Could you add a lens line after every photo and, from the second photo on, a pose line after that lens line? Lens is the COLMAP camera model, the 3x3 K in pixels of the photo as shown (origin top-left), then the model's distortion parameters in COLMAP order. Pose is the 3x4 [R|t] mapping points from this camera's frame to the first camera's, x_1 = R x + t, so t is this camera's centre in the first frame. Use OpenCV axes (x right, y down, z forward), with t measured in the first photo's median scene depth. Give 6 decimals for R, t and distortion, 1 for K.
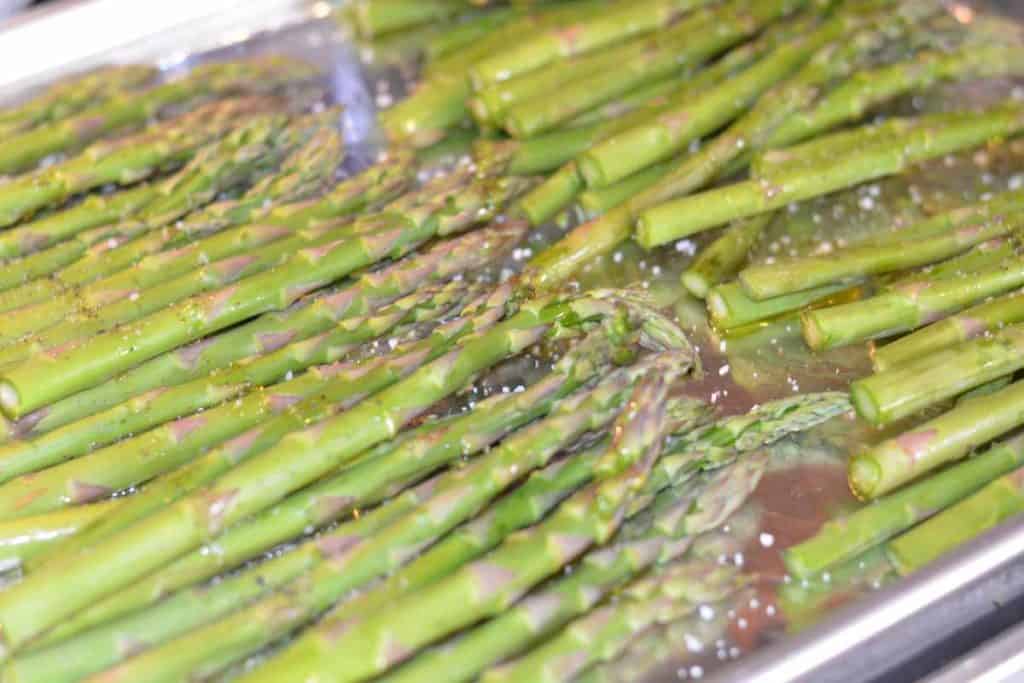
lens RADIAL K [[2485.7, 0, 512.0], [0, 2485.7, 341.5], [0, 0, 1]] dist [-0.060690, -0.286050]
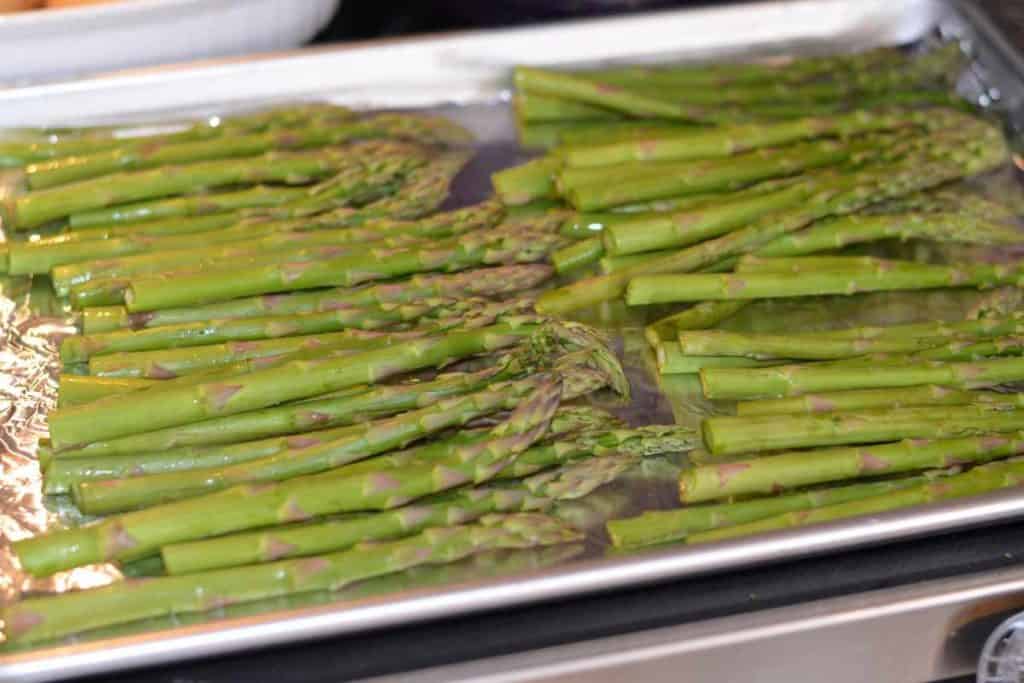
lens RADIAL K [[2485.7, 0, 512.0], [0, 2485.7, 341.5], [0, 0, 1]] dist [-0.060690, -0.286050]
pose [[0.944142, 0.214031, -0.250572, 0.332779], [-0.229593, 0.972684, -0.034258, 0.041150], [0.236395, 0.089874, 0.967492, -0.291343]]
